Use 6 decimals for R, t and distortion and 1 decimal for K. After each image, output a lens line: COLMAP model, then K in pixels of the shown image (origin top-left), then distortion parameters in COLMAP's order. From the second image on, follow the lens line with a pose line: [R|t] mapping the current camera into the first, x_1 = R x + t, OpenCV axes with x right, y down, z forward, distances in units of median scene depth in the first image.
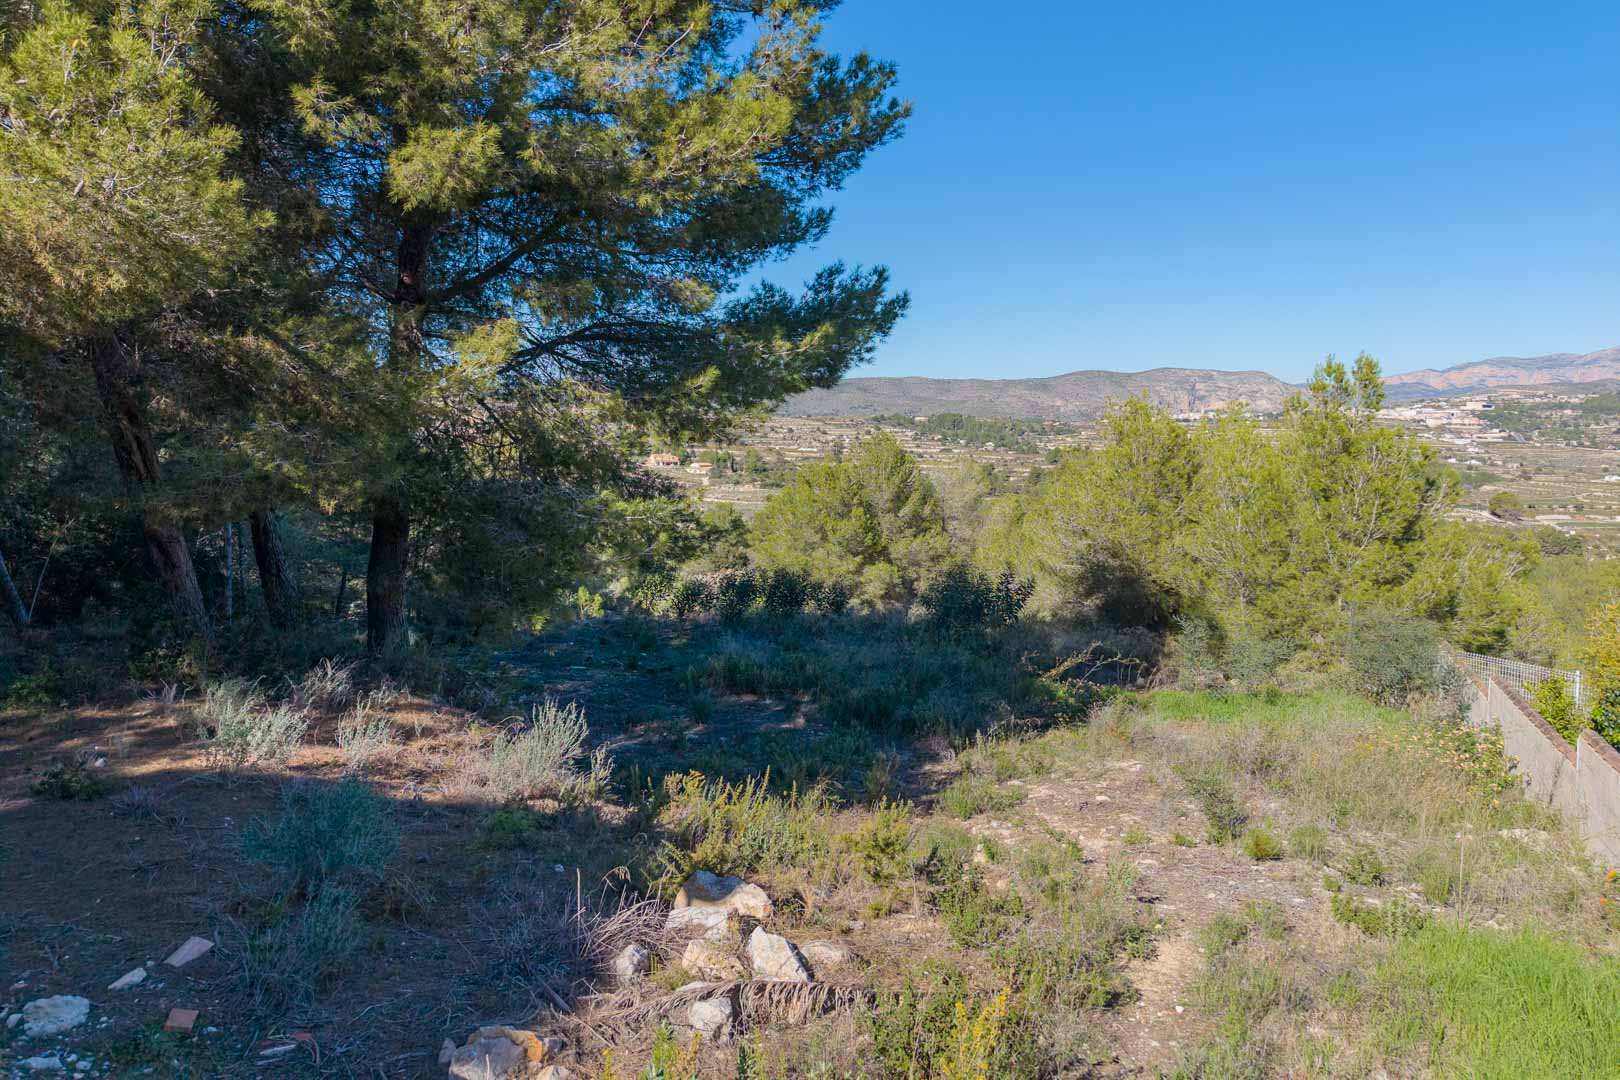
lens RADIAL K [[1098.2, 0, 813.8], [0, 1098.2, 457.9], [0, 0, 1]] dist [-0.015834, 0.024730]
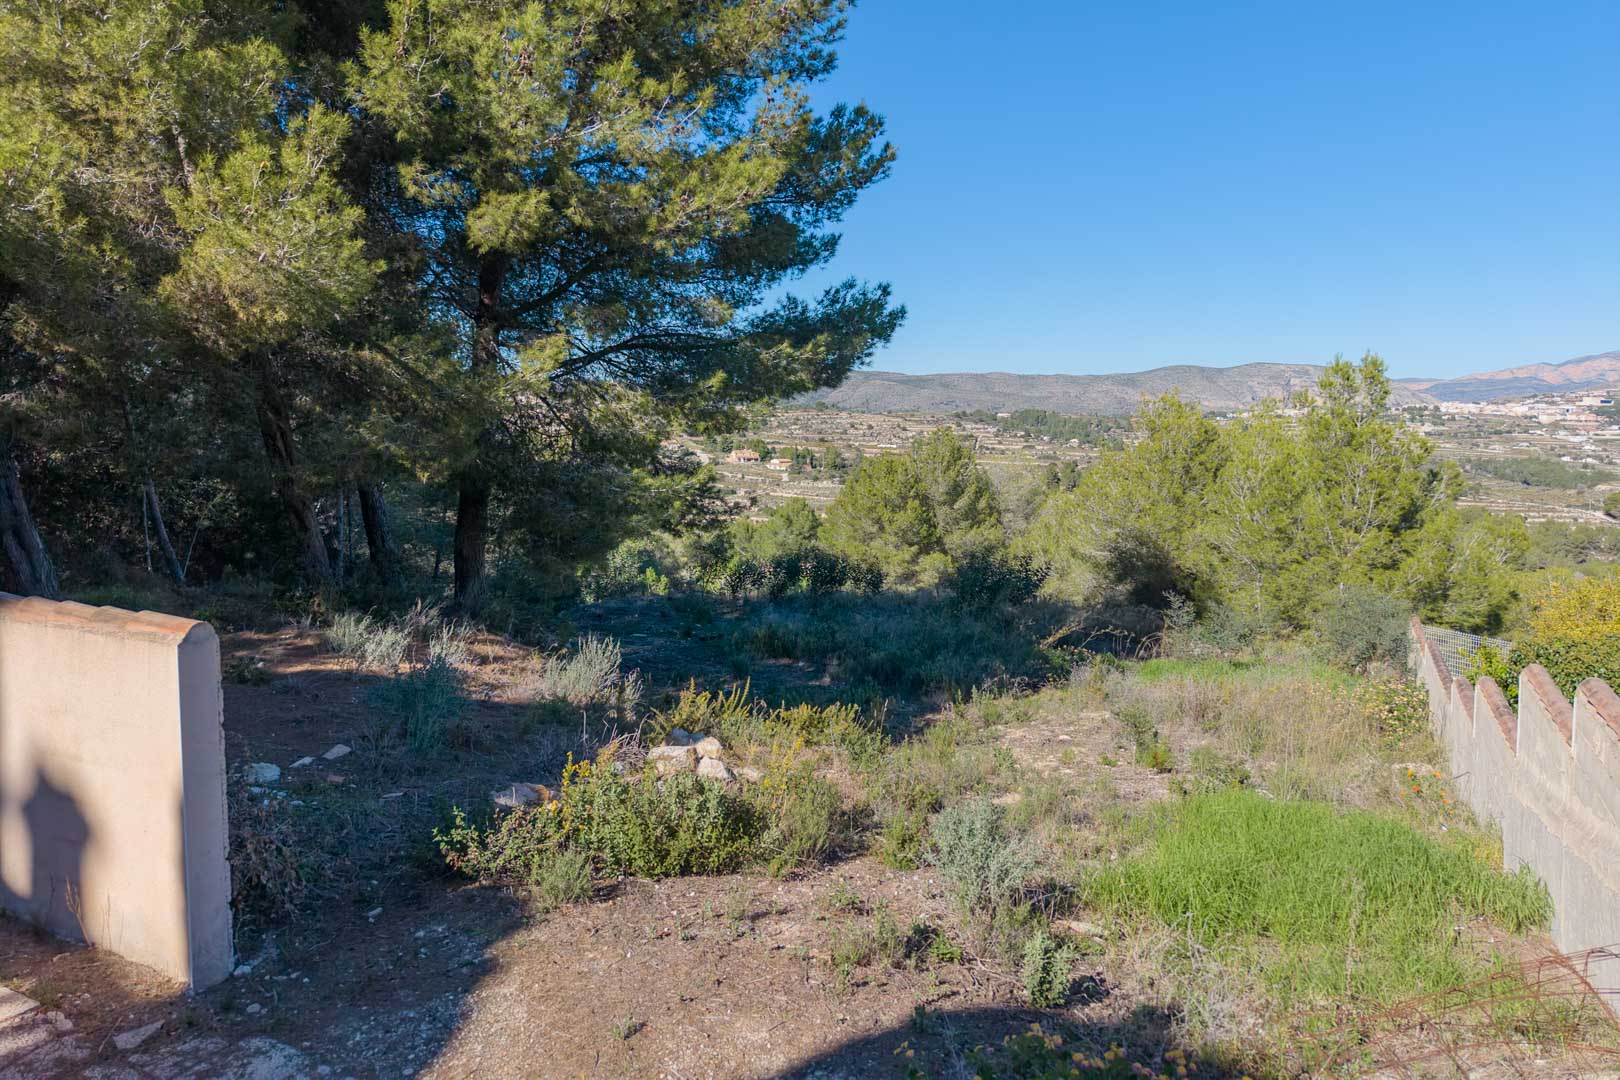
lens RADIAL K [[1098.2, 0, 813.8], [0, 1098.2, 457.9], [0, 0, 1]] dist [-0.015834, 0.024730]
pose [[0.997154, 0.002210, -0.075363, 0.100962], [-0.002033, 0.999995, 0.002422, 0.011987], [0.075368, -0.002261, 0.997153, -0.226430]]
